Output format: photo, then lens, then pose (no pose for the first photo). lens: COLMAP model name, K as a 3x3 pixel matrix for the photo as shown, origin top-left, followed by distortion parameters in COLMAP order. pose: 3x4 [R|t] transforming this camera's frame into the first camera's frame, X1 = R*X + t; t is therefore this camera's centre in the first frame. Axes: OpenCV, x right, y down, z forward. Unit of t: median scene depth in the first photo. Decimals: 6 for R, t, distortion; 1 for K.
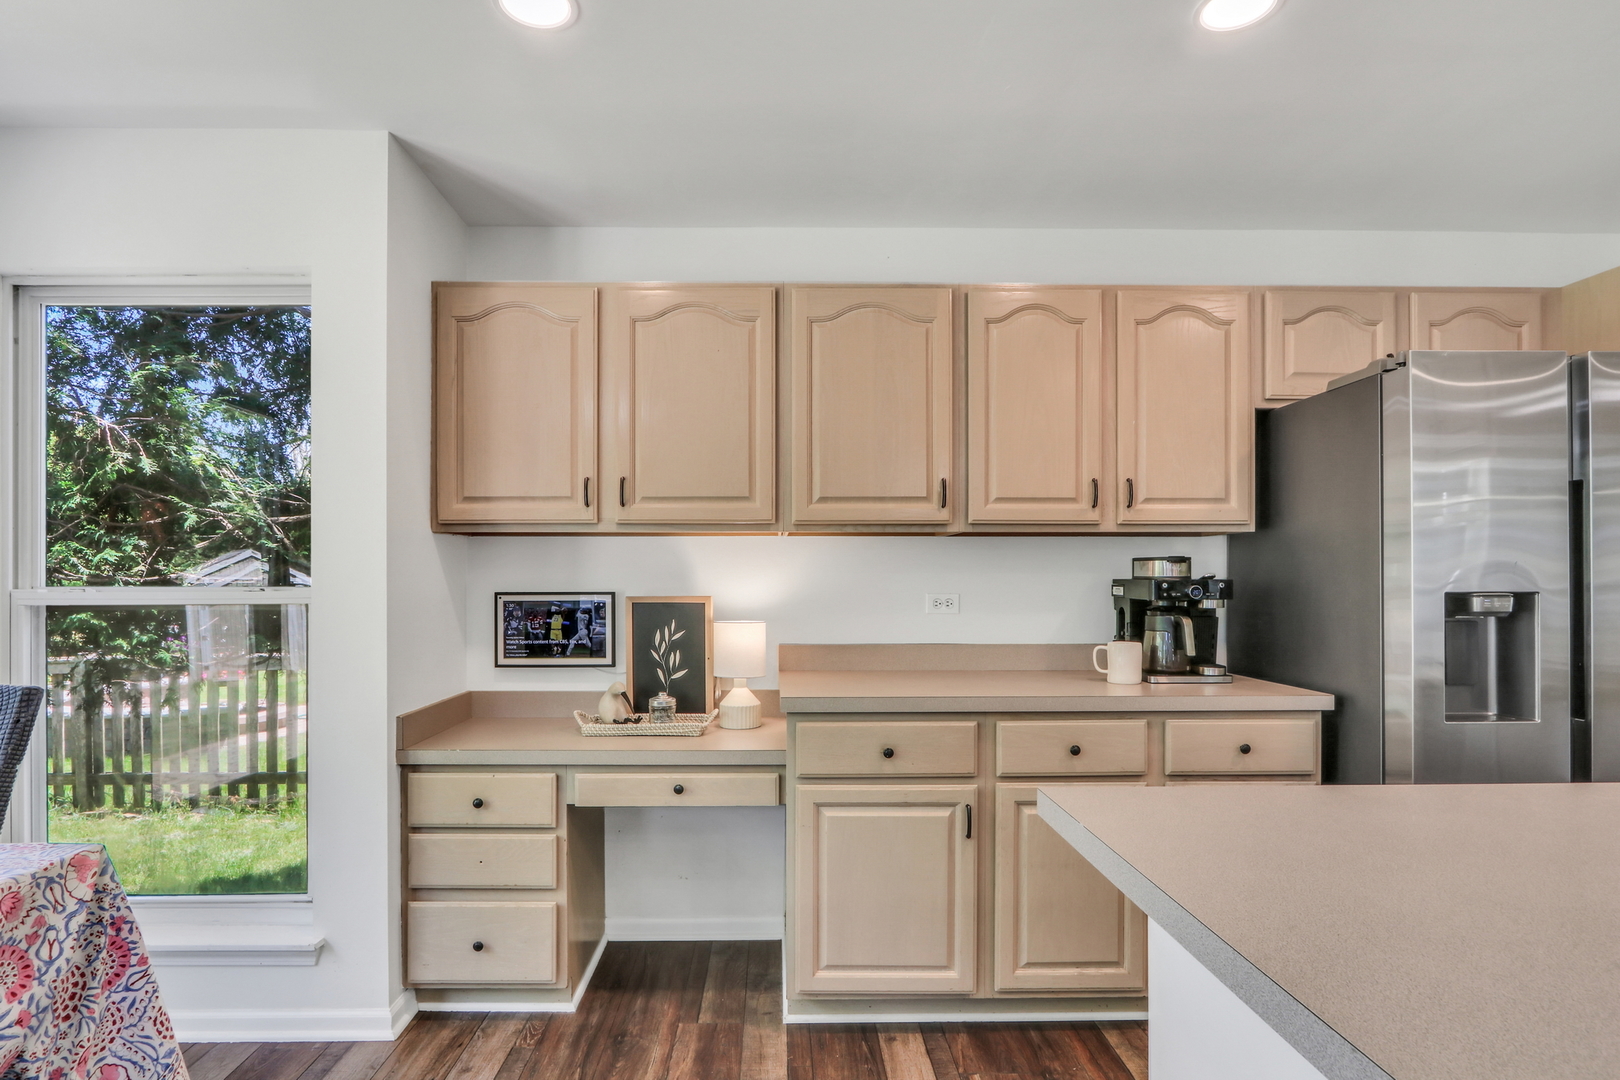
lens RADIAL K [[831.3, 0, 790.1], [0, 831.3, 584.0], [0, 0, 1]] dist [-0.010507, -0.002517]
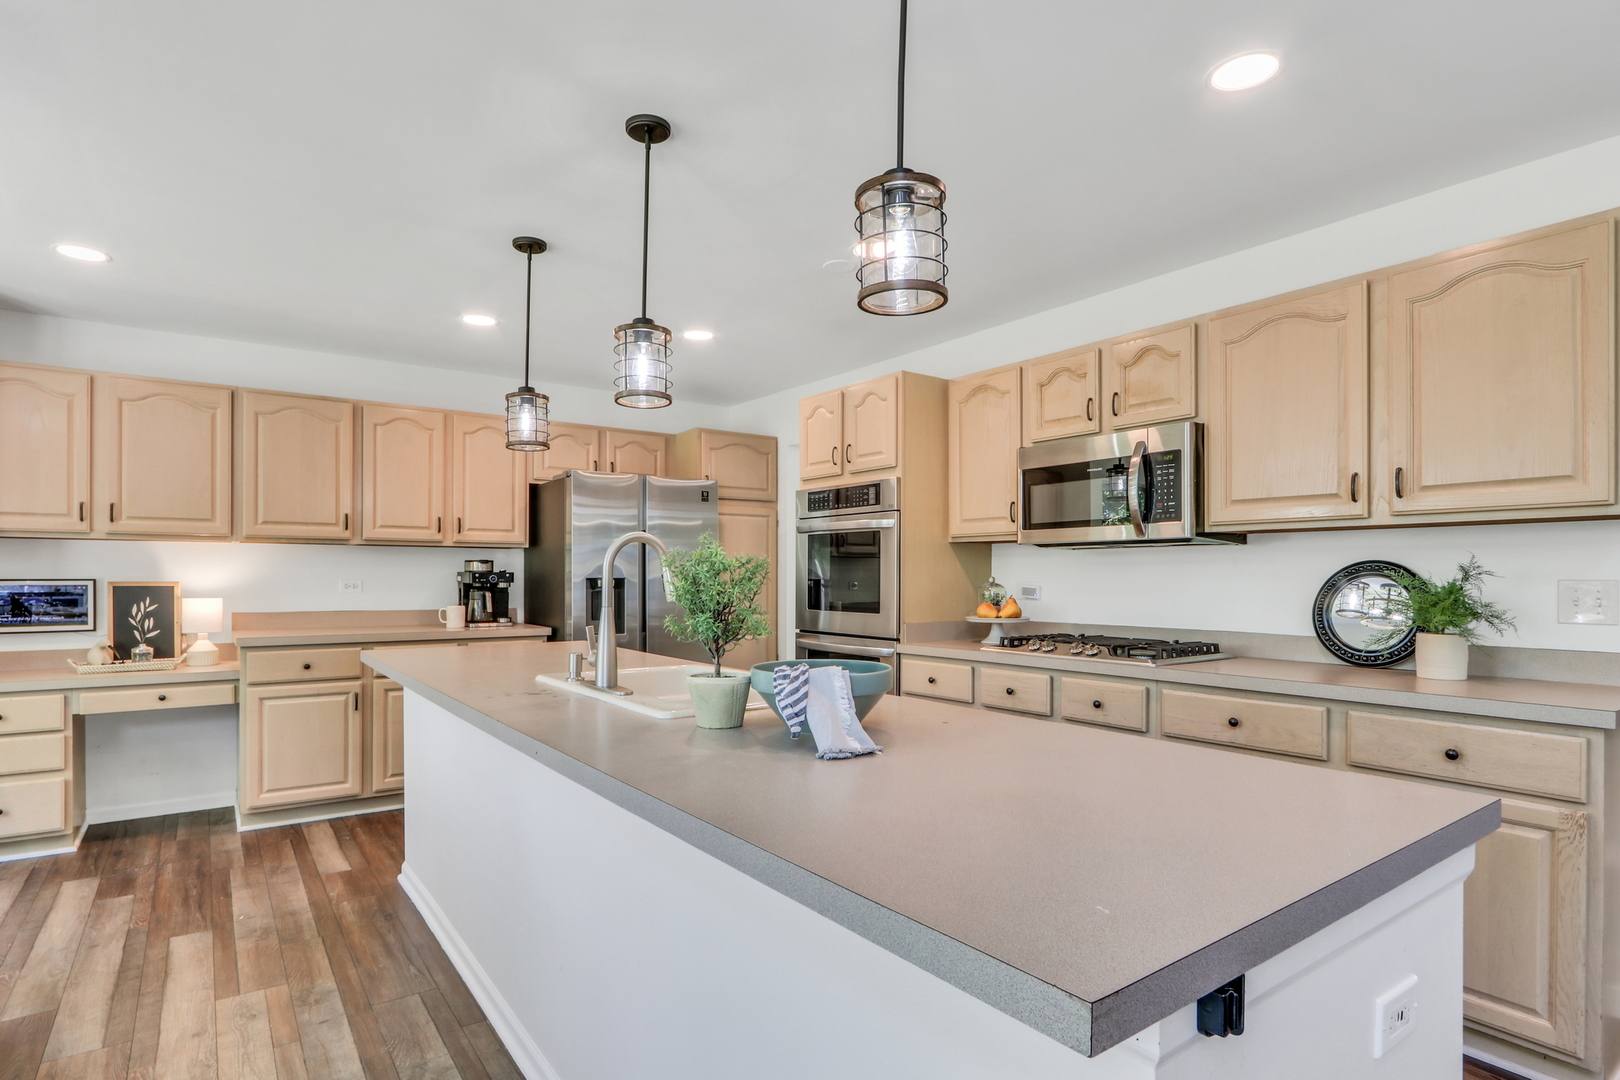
lens RADIAL K [[831.3, 0, 786.5], [0, 831.3, 578.9], [0, 0, 1]] dist [-0.010507, -0.002517]
pose [[0.825527, 0.001176, 0.564361, -0.033027], [-0.002629, 0.999995, 0.001762, 0.004708], [-0.564356, -0.002938, 0.825526, -0.941351]]
